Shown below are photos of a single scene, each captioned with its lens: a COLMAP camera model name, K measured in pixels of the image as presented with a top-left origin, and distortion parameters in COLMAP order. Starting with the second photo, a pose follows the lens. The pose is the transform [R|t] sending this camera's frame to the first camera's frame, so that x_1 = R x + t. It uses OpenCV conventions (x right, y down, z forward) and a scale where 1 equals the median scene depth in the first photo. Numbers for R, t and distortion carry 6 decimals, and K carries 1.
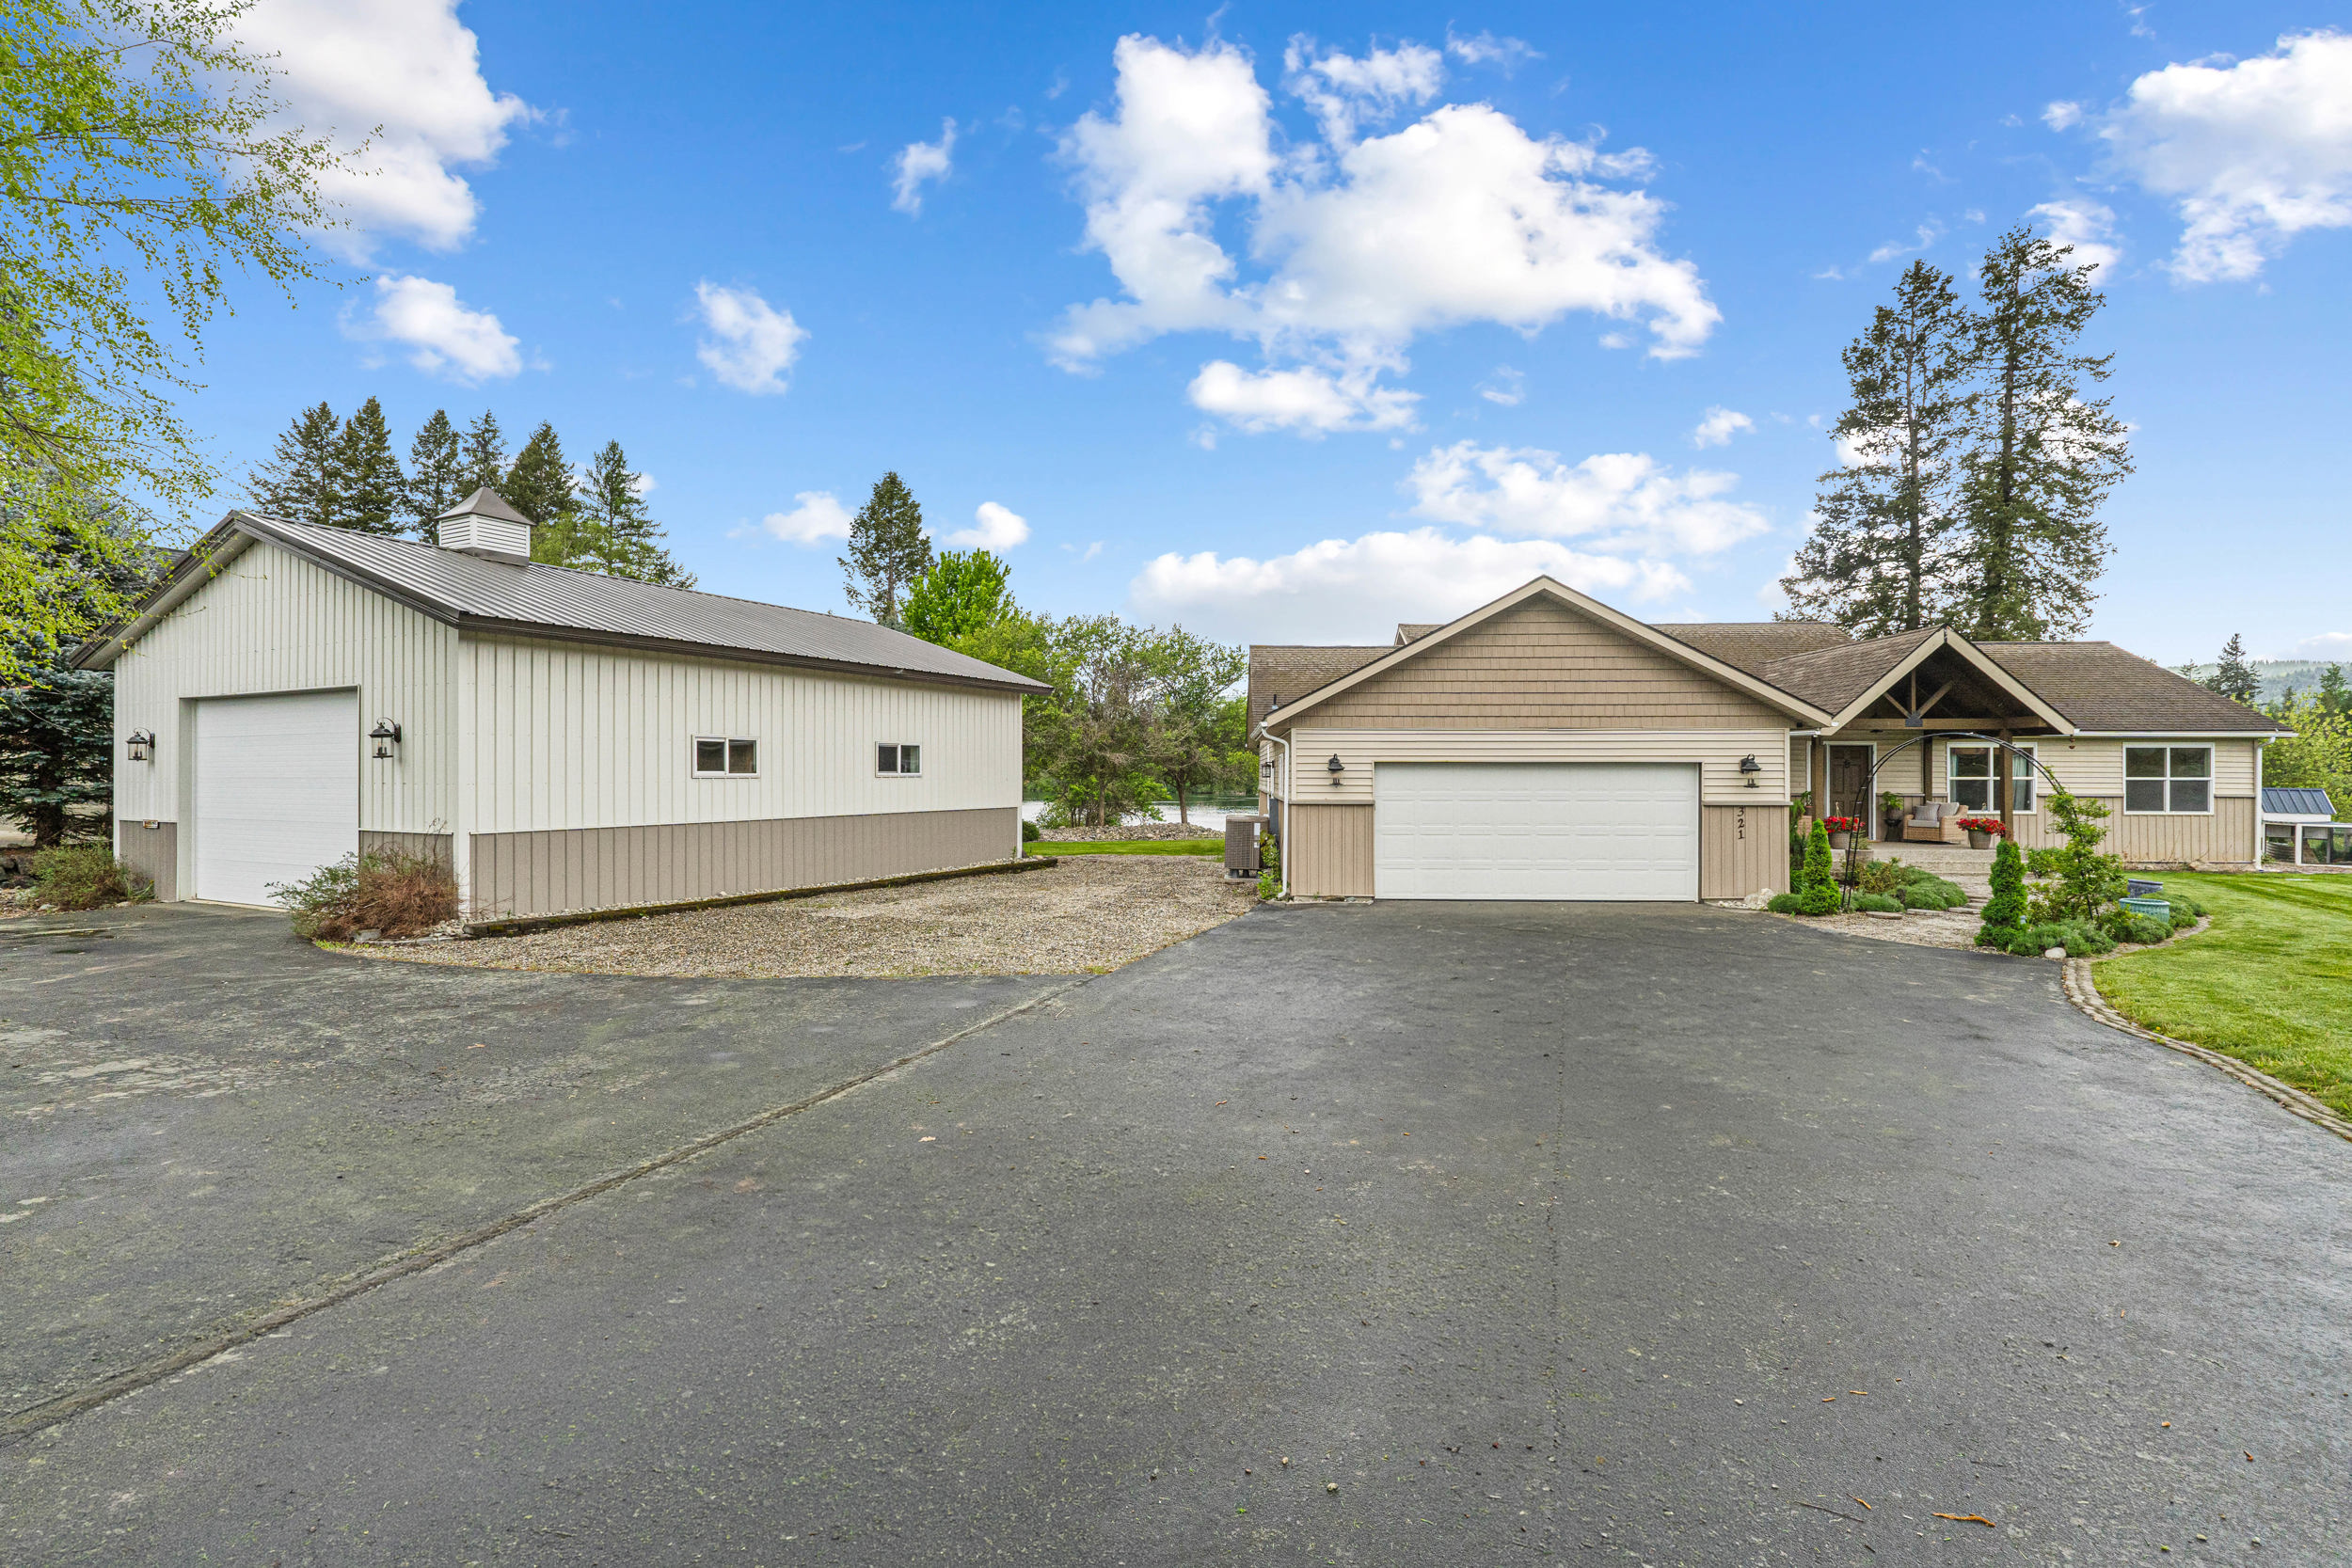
lens RADIAL K [[1064.2, 0, 1172.2], [0, 1064.2, 767.5], [0, 0, 1]] dist [-0.003304, -0.000504]
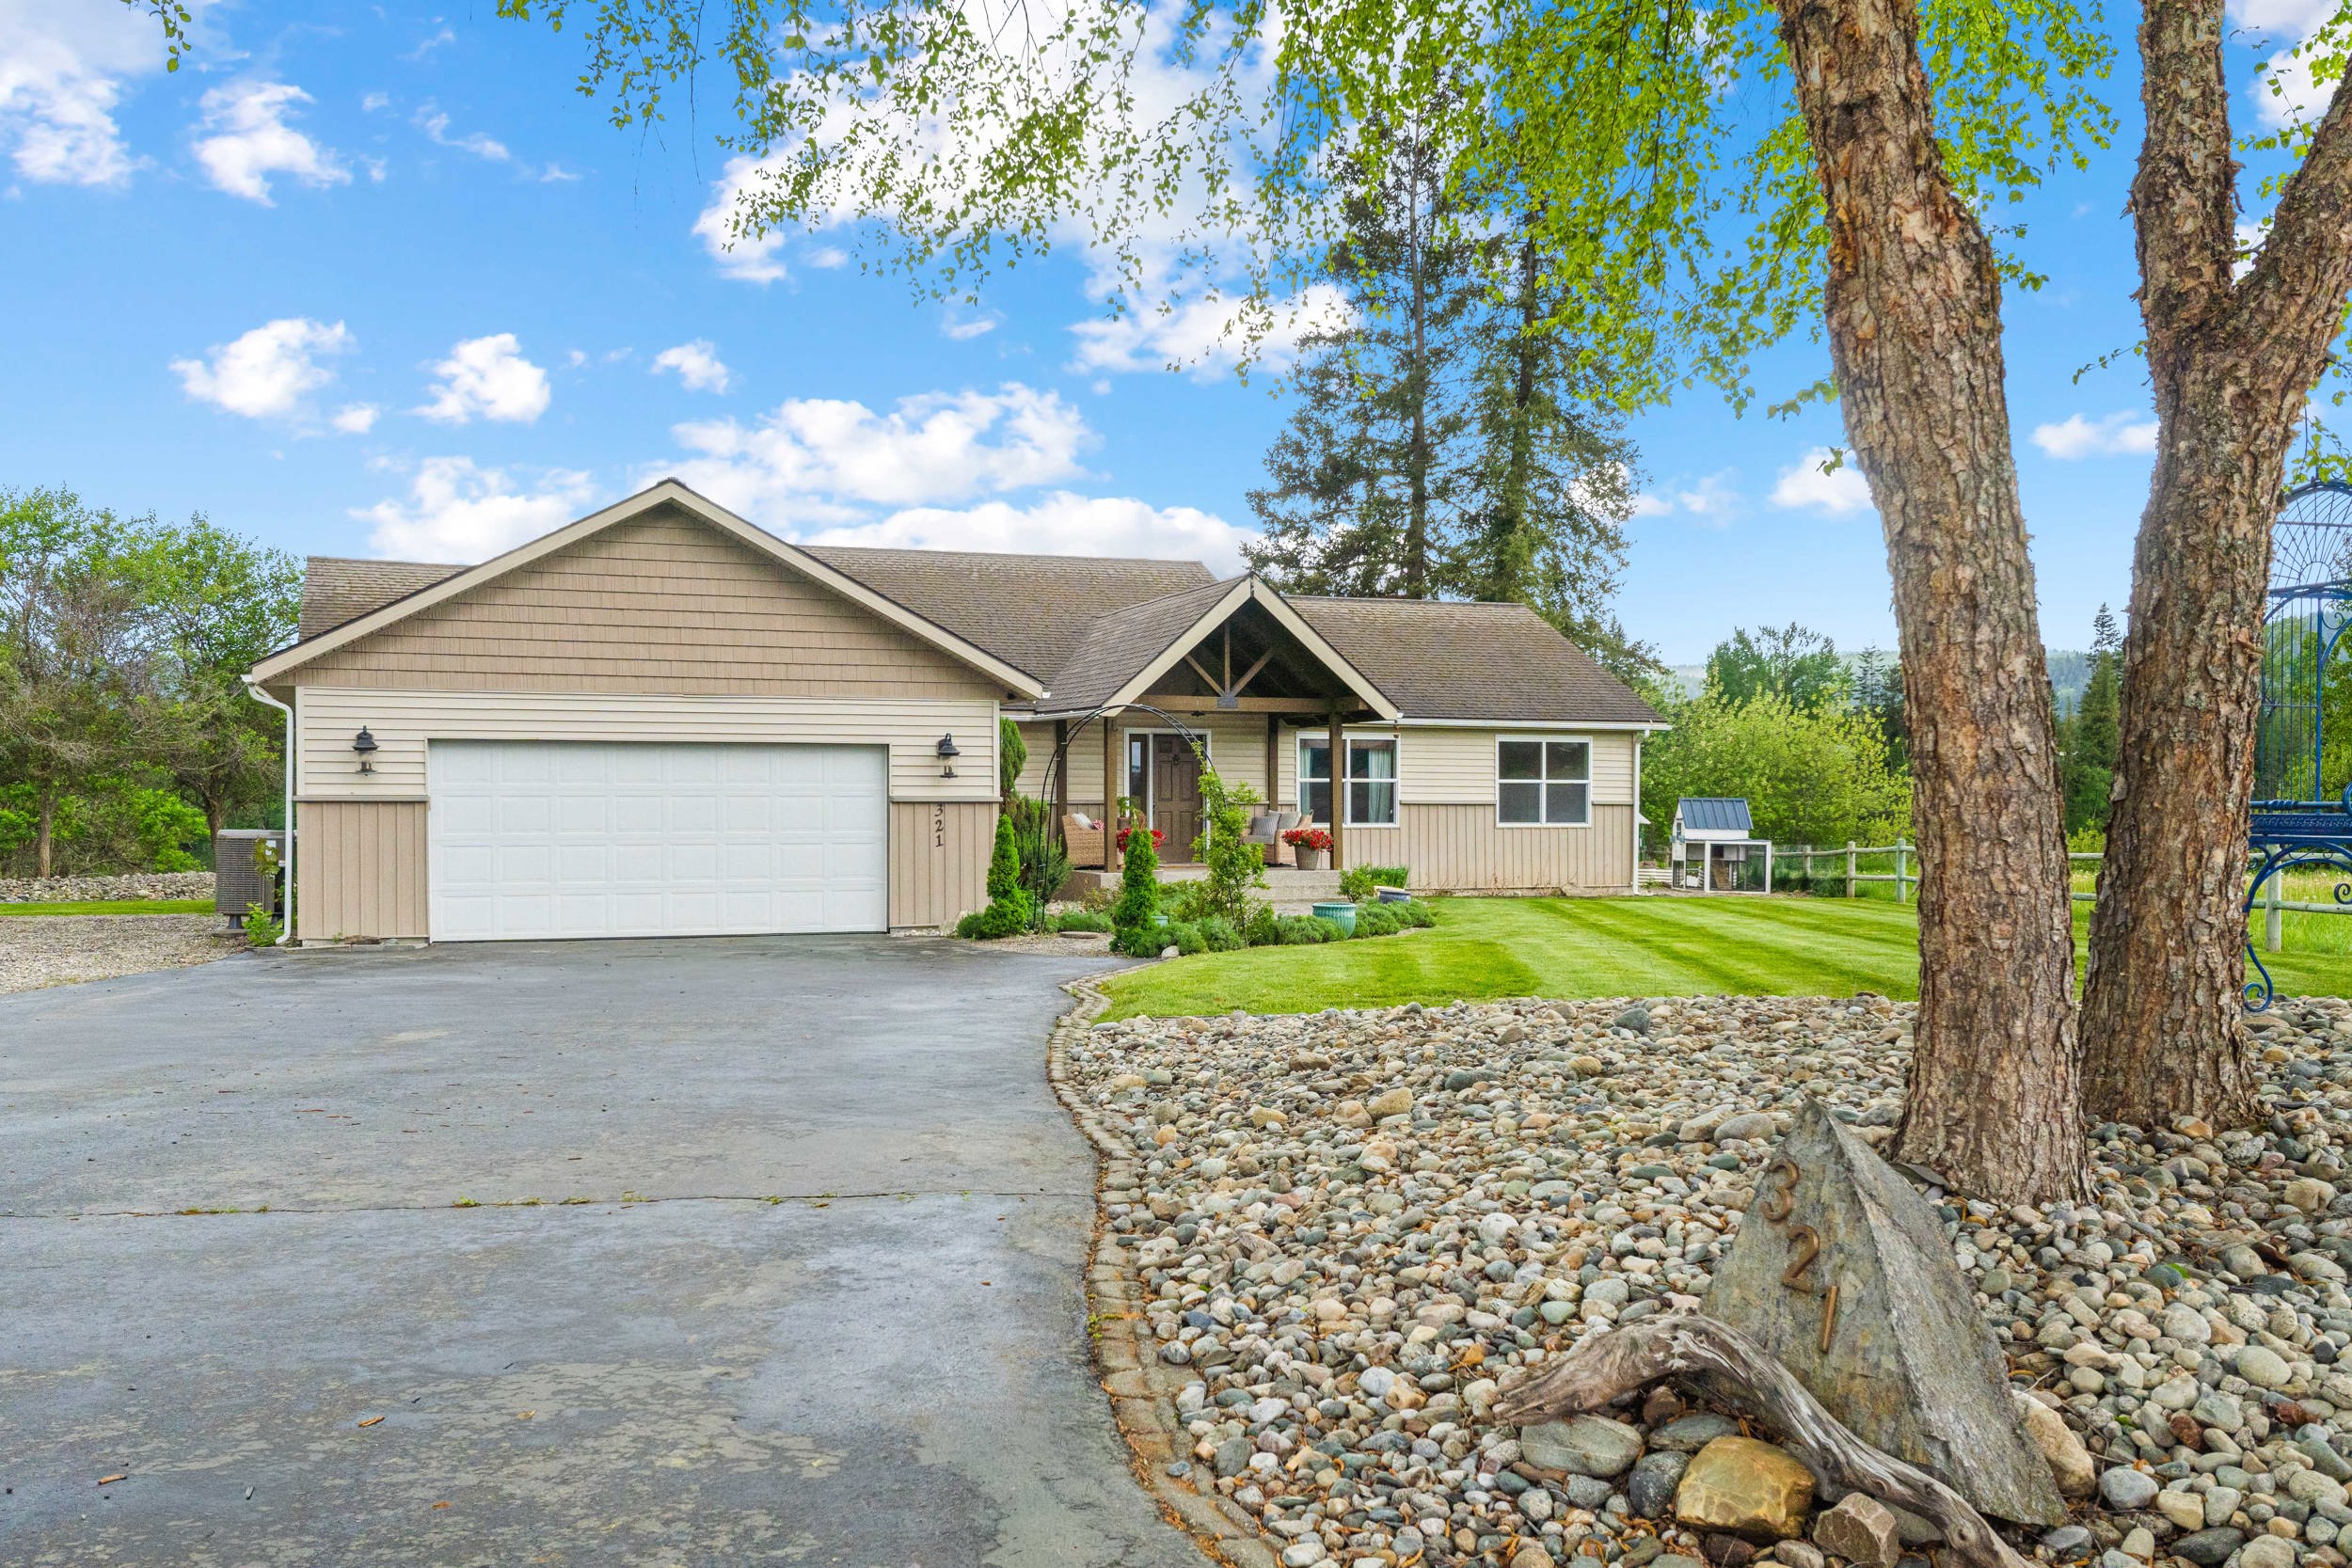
lens RADIAL K [[2019.0, 0, 1134.6], [0, 2019.0, 825.7], [0, 0, 1]] dist [0.004366, 0.002106]
pose [[0.921977, -0.004230, 0.387221, 0.076143], [-0.000941, 0.999913, 0.013166, 0.023501], [-0.387243, -0.012503, 0.921893, -0.259027]]
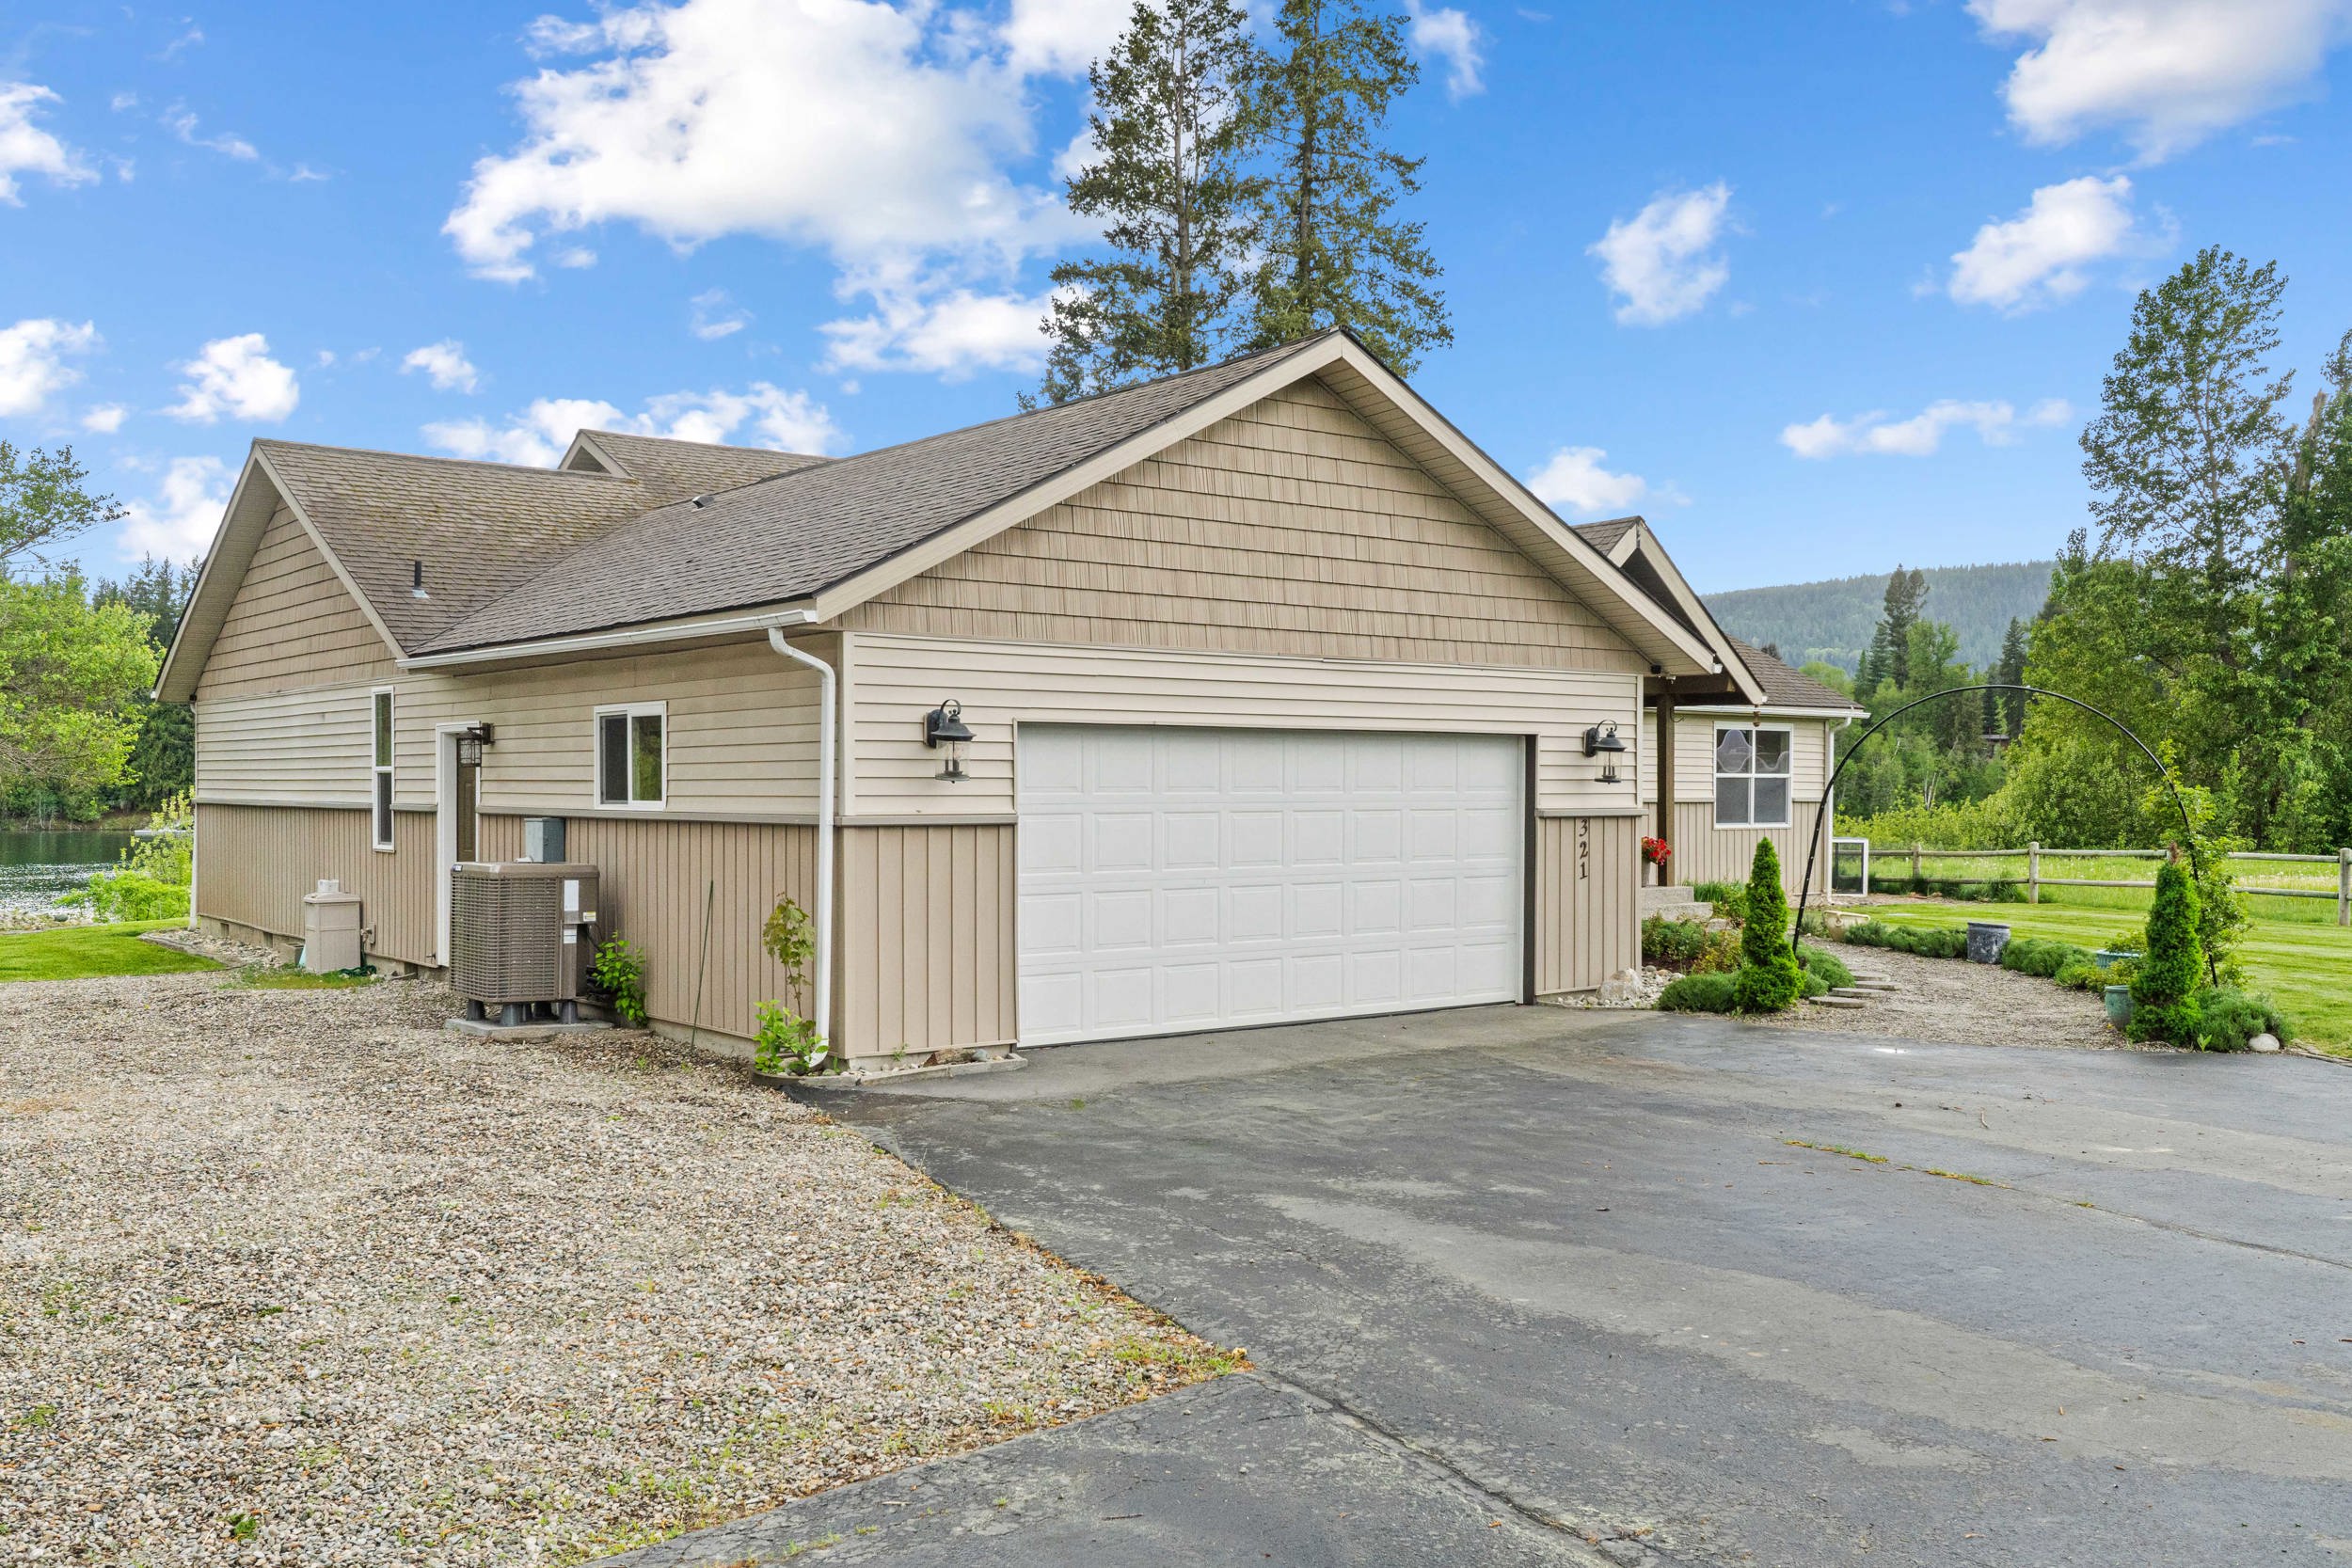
lens RADIAL K [[2019.0, 0, 1134.6], [0, 2019.0, 825.7], [0, 0, 1]] dist [0.004366, 0.002106]
pose [[0.760581, -0.013516, 0.649102, -0.206745], [-0.004622, 0.999645, 0.026230, 0.010309], [-0.649226, -0.022950, 0.760249, 0.261889]]
